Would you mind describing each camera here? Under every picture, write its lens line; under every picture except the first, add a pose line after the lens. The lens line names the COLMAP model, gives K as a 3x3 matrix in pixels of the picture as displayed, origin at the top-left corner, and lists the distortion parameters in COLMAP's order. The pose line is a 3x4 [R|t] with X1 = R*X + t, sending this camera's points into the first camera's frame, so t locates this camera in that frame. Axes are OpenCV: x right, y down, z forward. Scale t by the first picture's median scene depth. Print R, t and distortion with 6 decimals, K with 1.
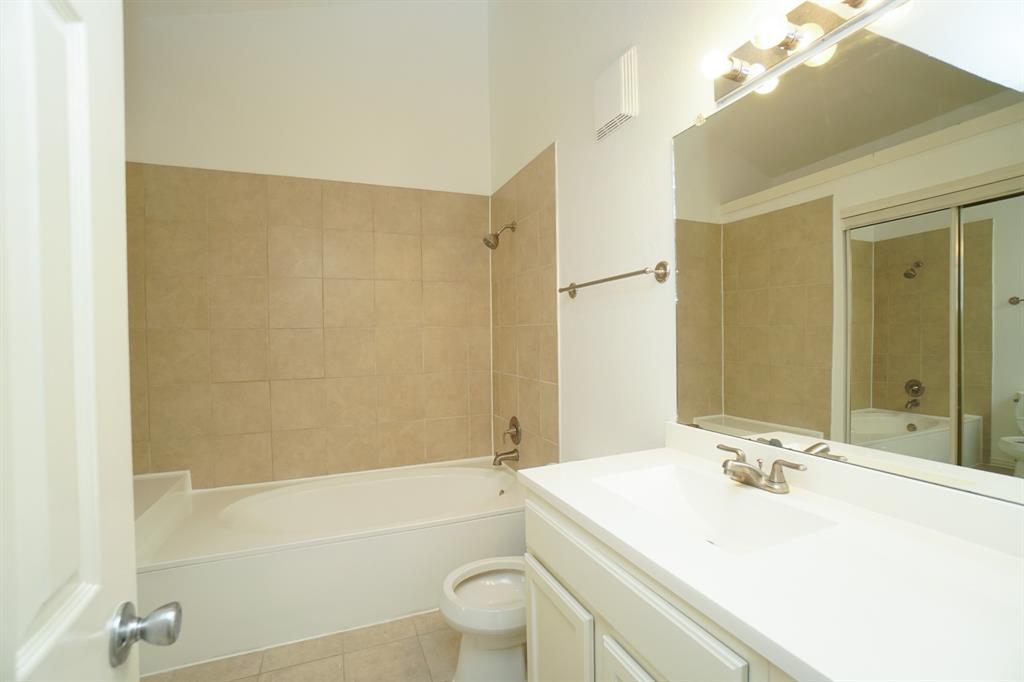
lens RADIAL K [[450.9, 0, 512.0], [0, 450.9, 341.0], [0, 0, 1]] dist [-0.066554, 0.025515]
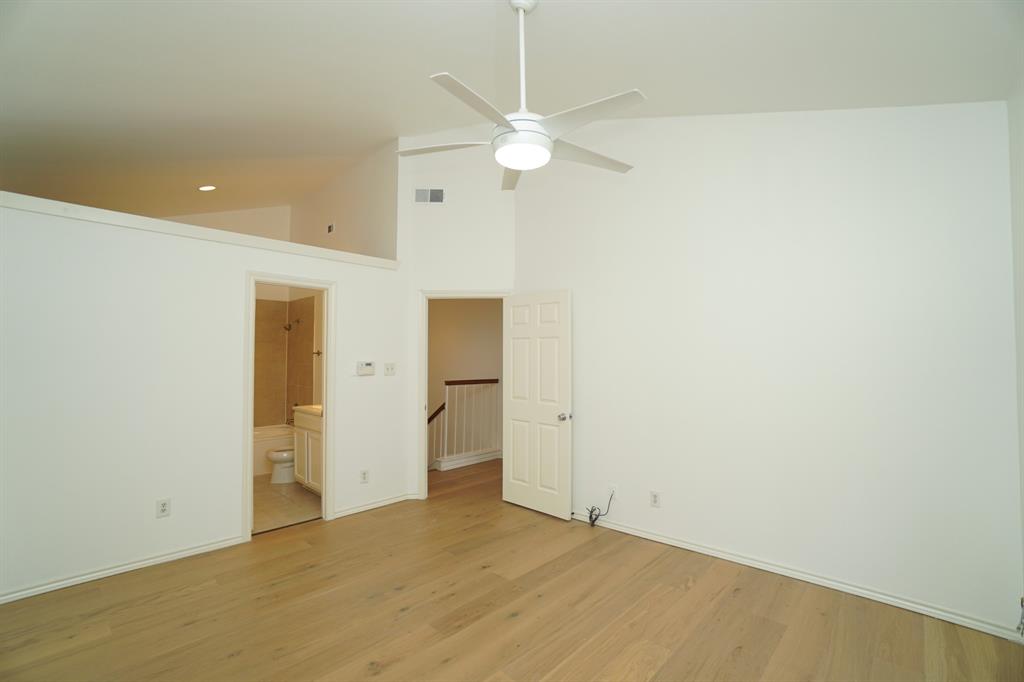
lens RADIAL K [[450.9, 0, 512.0], [0, 450.9, 341.0], [0, 0, 1]] dist [-0.066554, 0.025515]
pose [[0.911547, 0.029174, 0.410160, 0.070746], [-0.011175, 0.998869, -0.046213, -0.059204], [-0.411044, 0.037542, 0.910842, -1.541710]]
